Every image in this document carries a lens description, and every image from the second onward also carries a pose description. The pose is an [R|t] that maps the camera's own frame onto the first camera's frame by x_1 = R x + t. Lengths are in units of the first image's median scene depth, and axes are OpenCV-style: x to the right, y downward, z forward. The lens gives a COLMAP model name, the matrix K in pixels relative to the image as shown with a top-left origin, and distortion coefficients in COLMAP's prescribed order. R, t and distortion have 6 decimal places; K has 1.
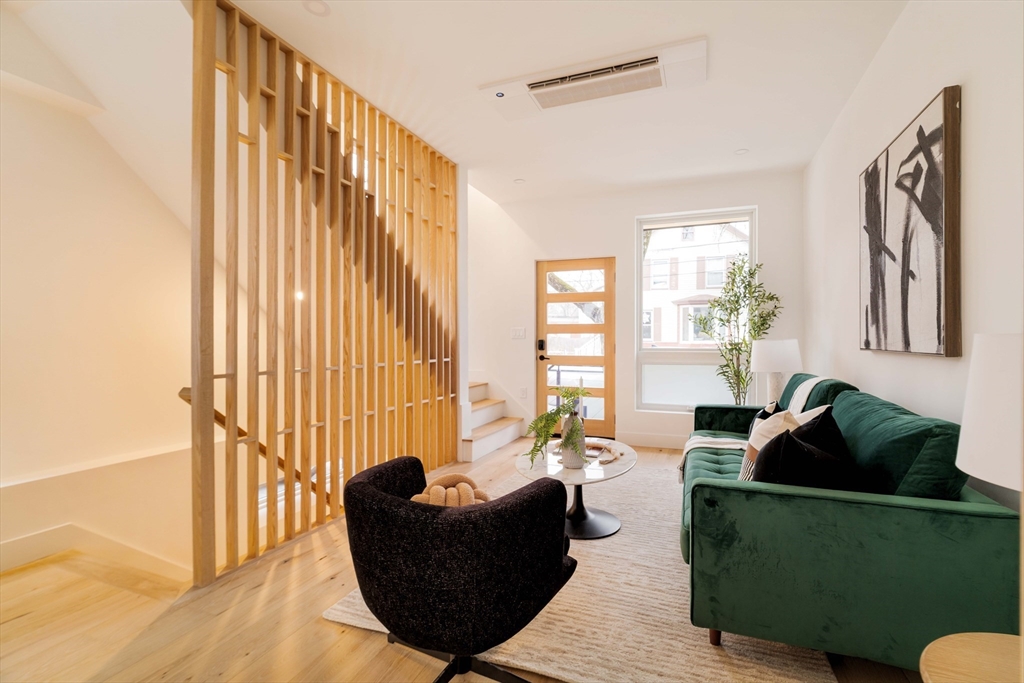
lens RADIAL K [[459.5, 0, 517.7], [0, 459.5, 337.4], [0, 0, 1]] dist [-0.002473, -0.000413]
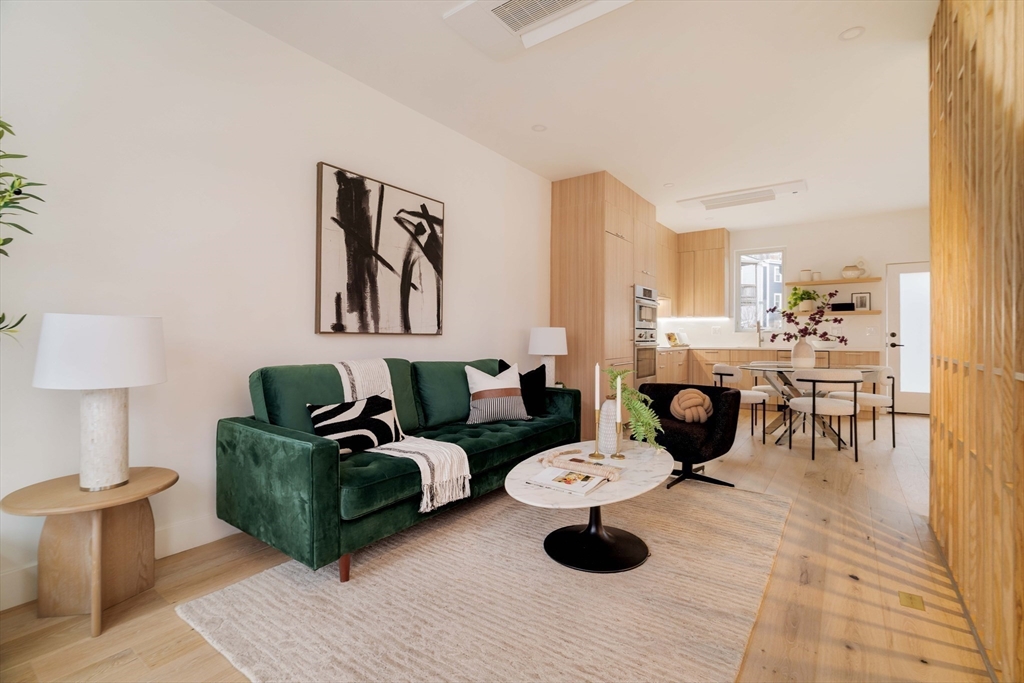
lens RADIAL K [[459.5, 0, 517.7], [0, 459.5, 337.4], [0, 0, 1]] dist [-0.002473, -0.000413]
pose [[-0.969919, -0.004627, 0.243384, 0.089702], [-0.005204, 0.999985, -0.001726, 0.044230], [-0.243372, -0.002941, -0.969929, 2.333977]]
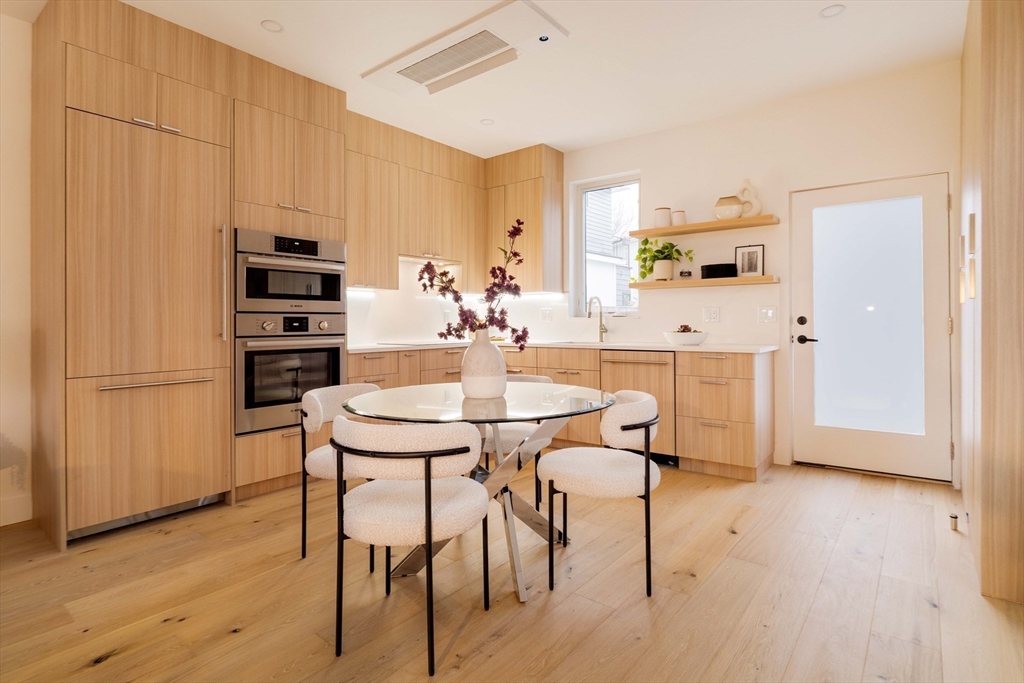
lens RADIAL K [[516.4, 0, 512.5], [0, 516.4, 321.4], [0, 0, 1]] dist [-0.002051, -0.000456]
pose [[-0.957219, 0.001757, 0.289358, -1.033592], [0.000752, 0.999993, -0.003584, 0.019691], [-0.289363, -0.003213, -0.957214, 0.975816]]
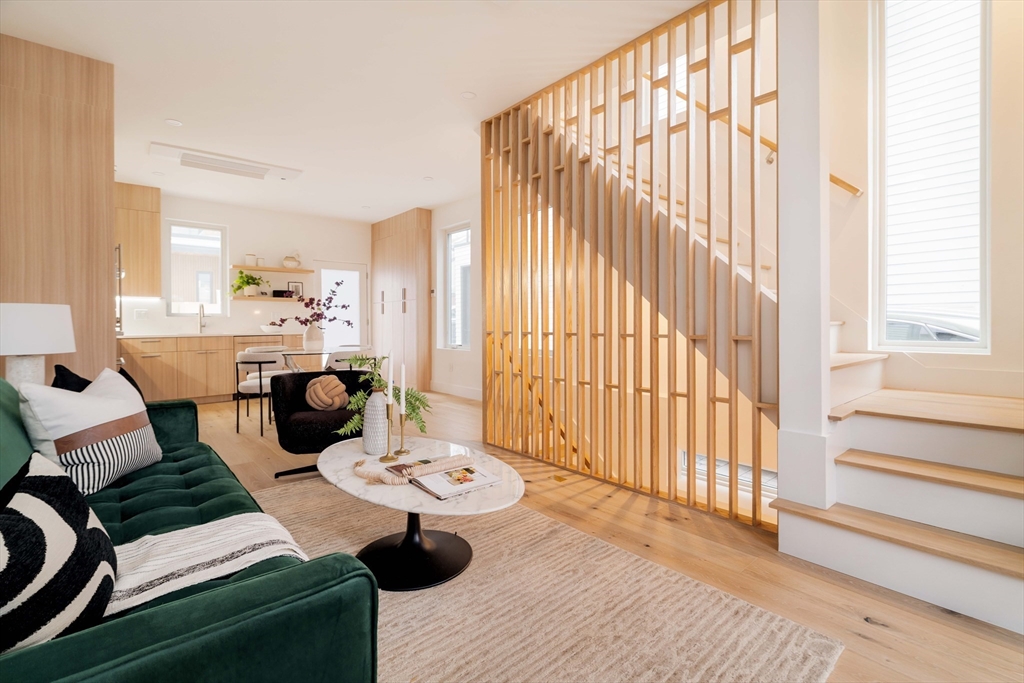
lens RADIAL K [[467.8, 0, 514.1], [0, 467.8, 325.8], [0, 0, 1]] dist [0.001520, 0.000211]
pose [[-0.464927, 0.007076, -0.885321, 0.899988], [0.006690, 0.999968, 0.004479, 0.050825], [0.885324, -0.003840, -0.464960, 1.893587]]
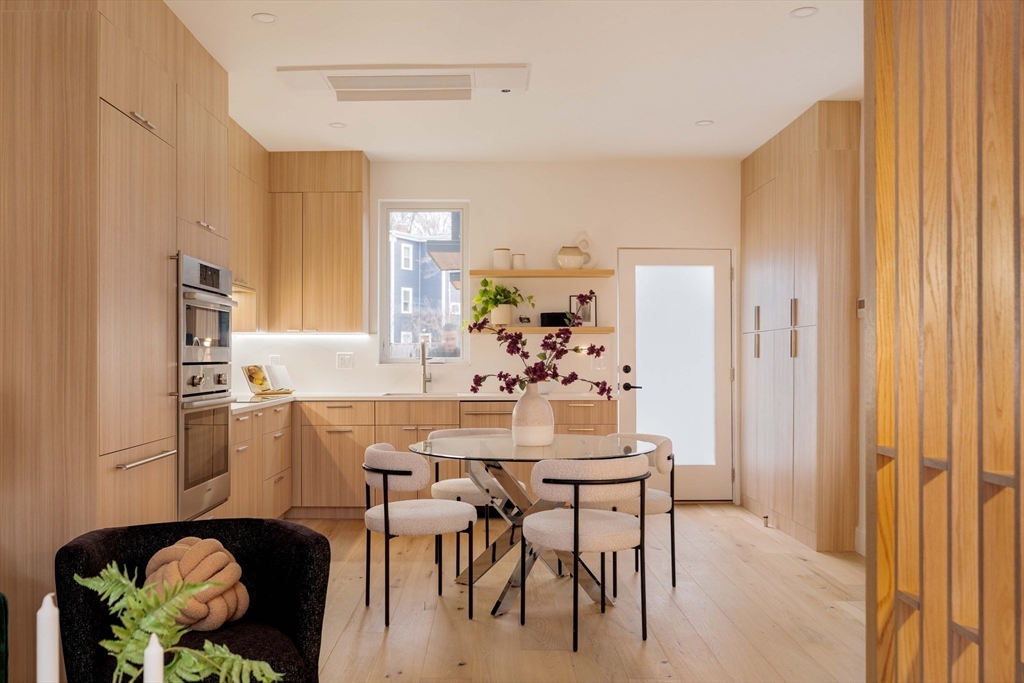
lens RADIAL K [[843.9, 0, 469.2], [0, 843.9, 351.3], [0, 0, 1]] dist [0.001099, -0.001365]
pose [[-0.938734, -0.005037, -0.344605, 0.119959], [-0.001042, 0.999930, -0.011776, -0.016070], [0.344641, -0.010695, -0.938674, 1.698456]]
